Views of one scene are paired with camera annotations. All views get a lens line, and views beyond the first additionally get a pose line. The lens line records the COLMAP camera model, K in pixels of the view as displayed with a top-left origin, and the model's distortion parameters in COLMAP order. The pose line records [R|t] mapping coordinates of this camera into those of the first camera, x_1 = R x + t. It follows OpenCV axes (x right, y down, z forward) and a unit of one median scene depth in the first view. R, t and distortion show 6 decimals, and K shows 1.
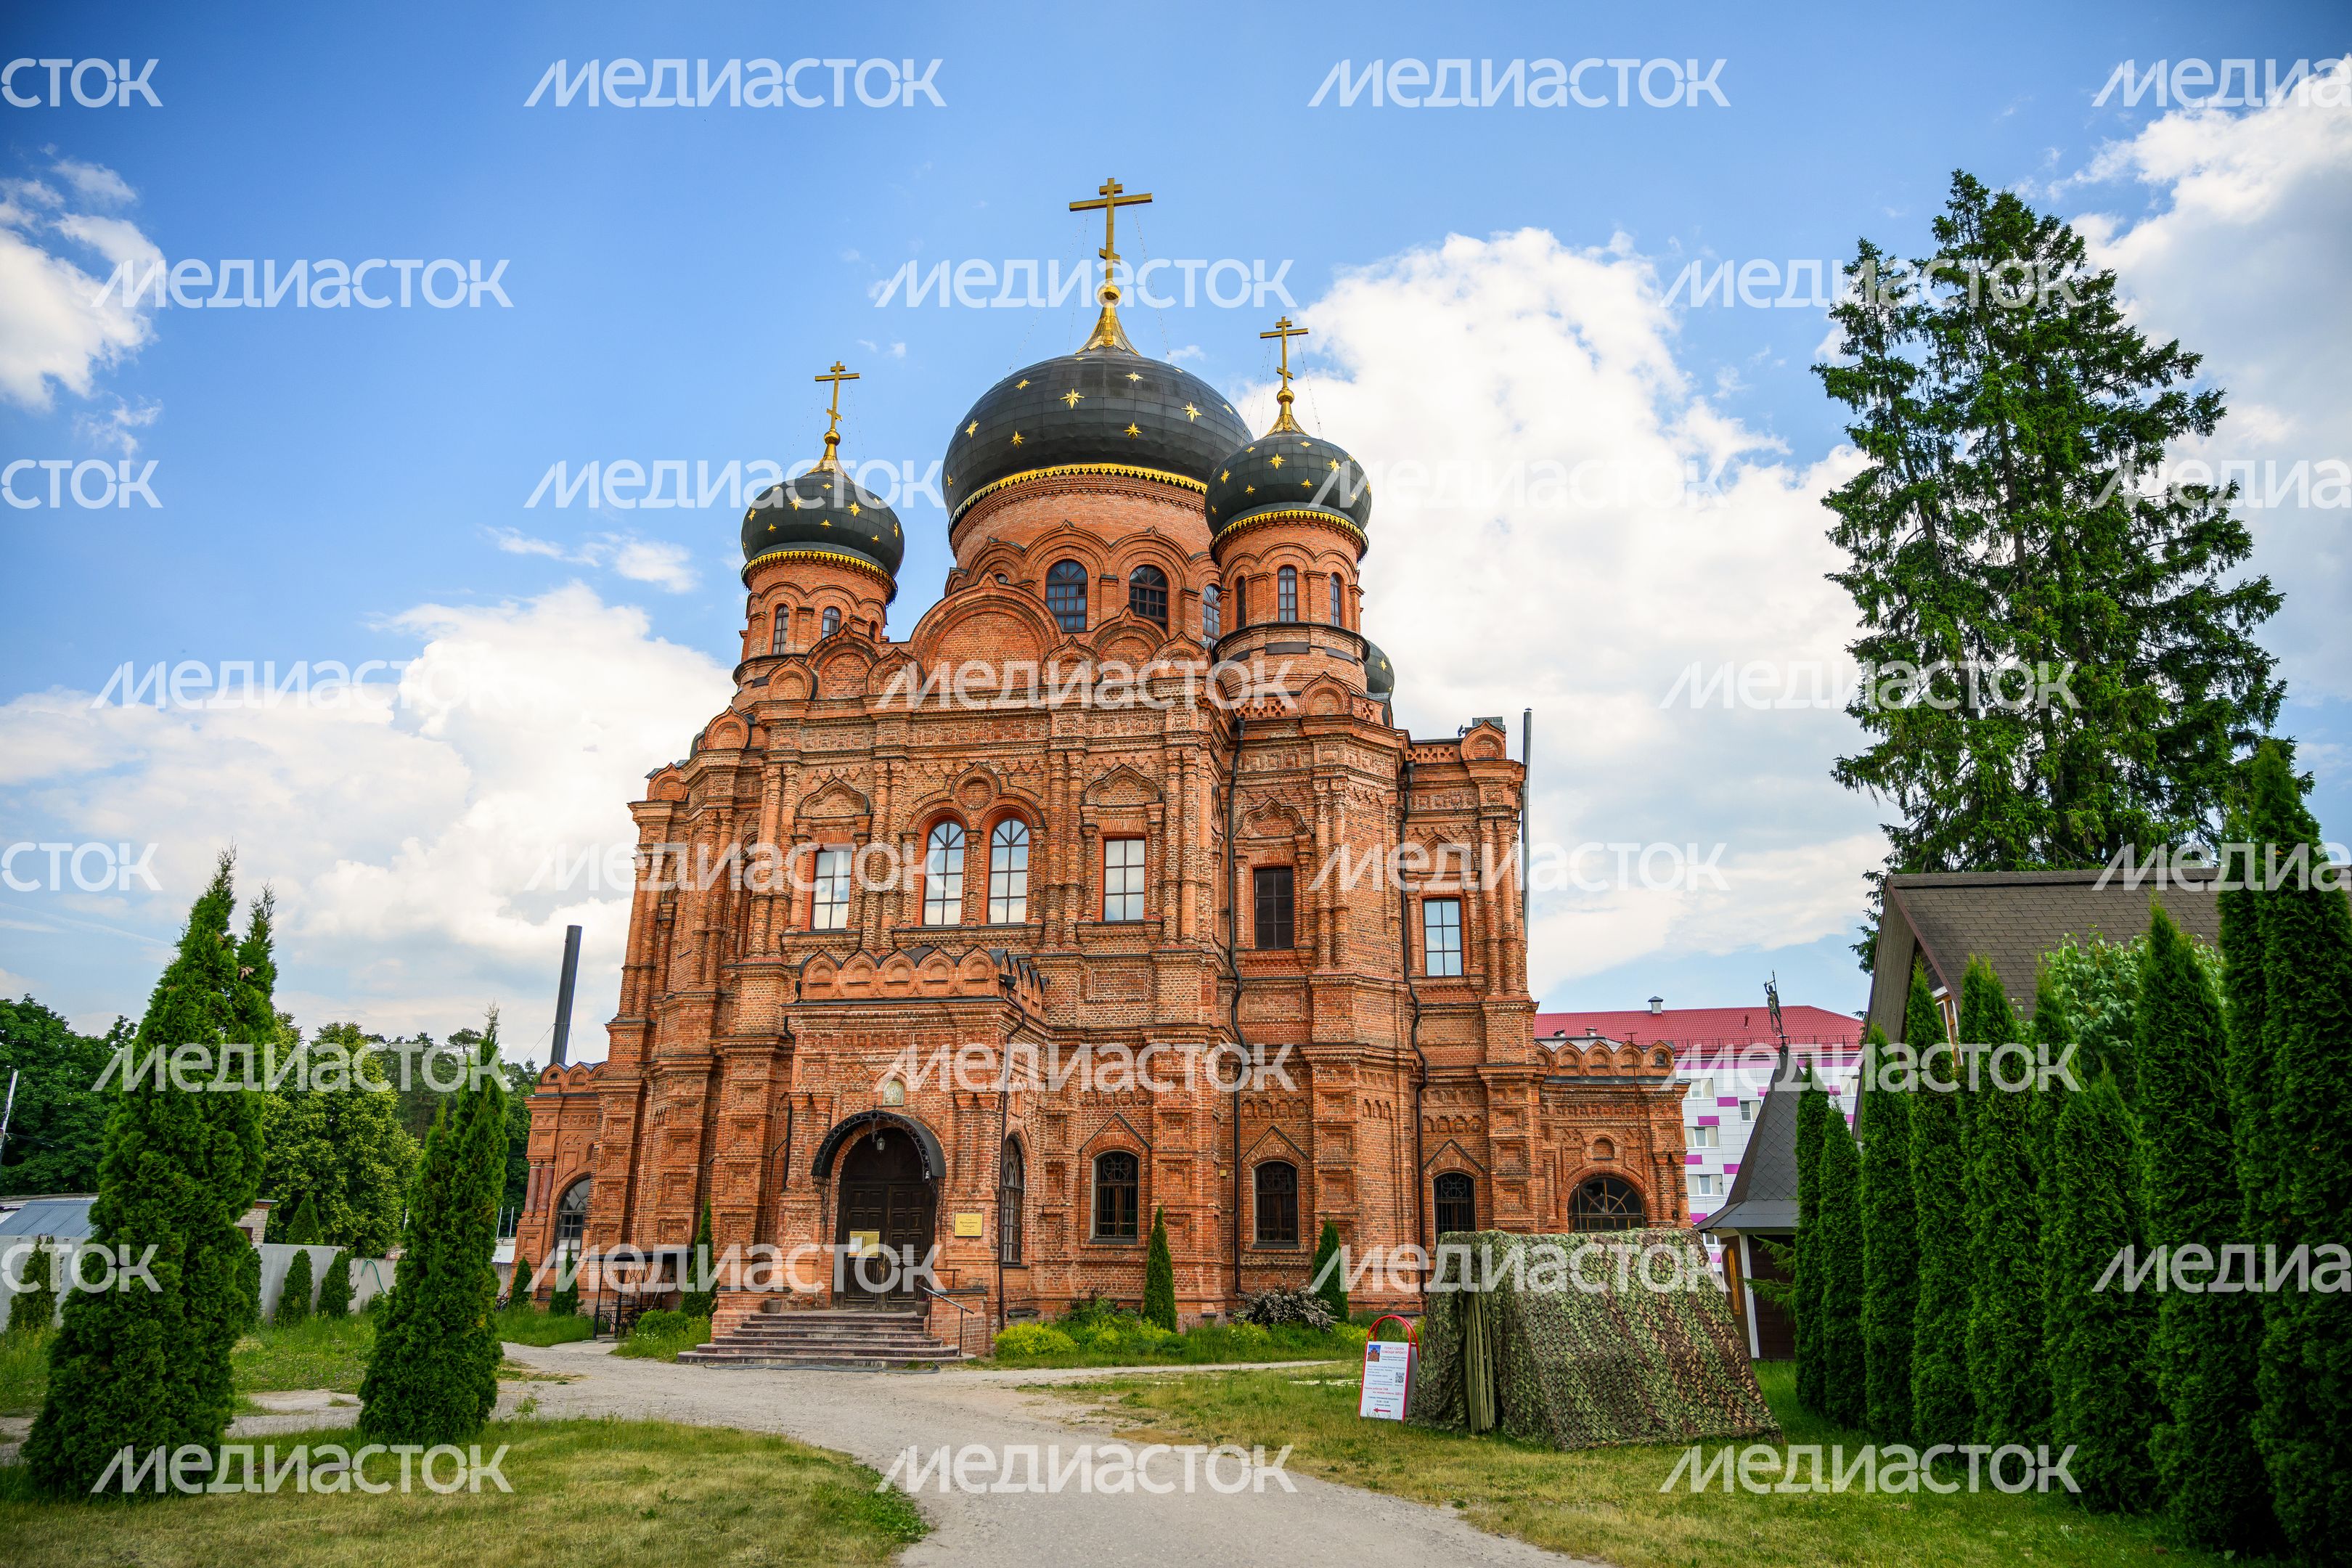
lens RADIAL K [[1587.3, 0, 1176.0], [0, 1587.3, 784.0], [0, 0, 1]] dist [-0.003715, -0.001094]
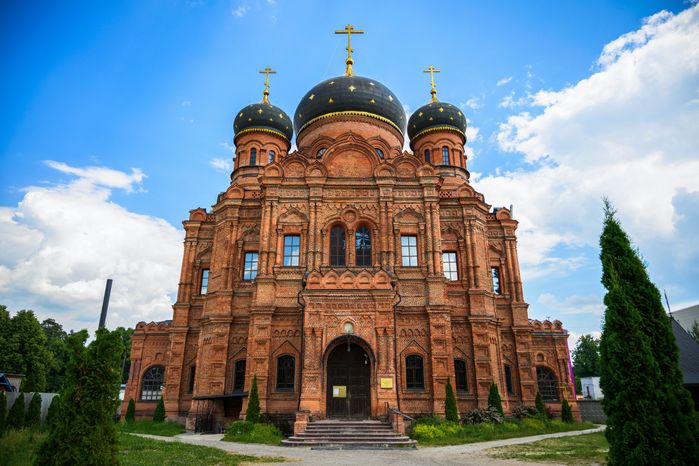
lens RADIAL K [[471.7, 0, 349.5], [0, 471.7, 233.0], [0, 0, 1]] dist [-0.003715, -0.001094]
pose [[0.984625, 0.052269, 0.166678, -0.247259], [-0.044689, 0.997803, -0.048909, 0.069357], [-0.168868, 0.040709, 0.984798, 0.233397]]
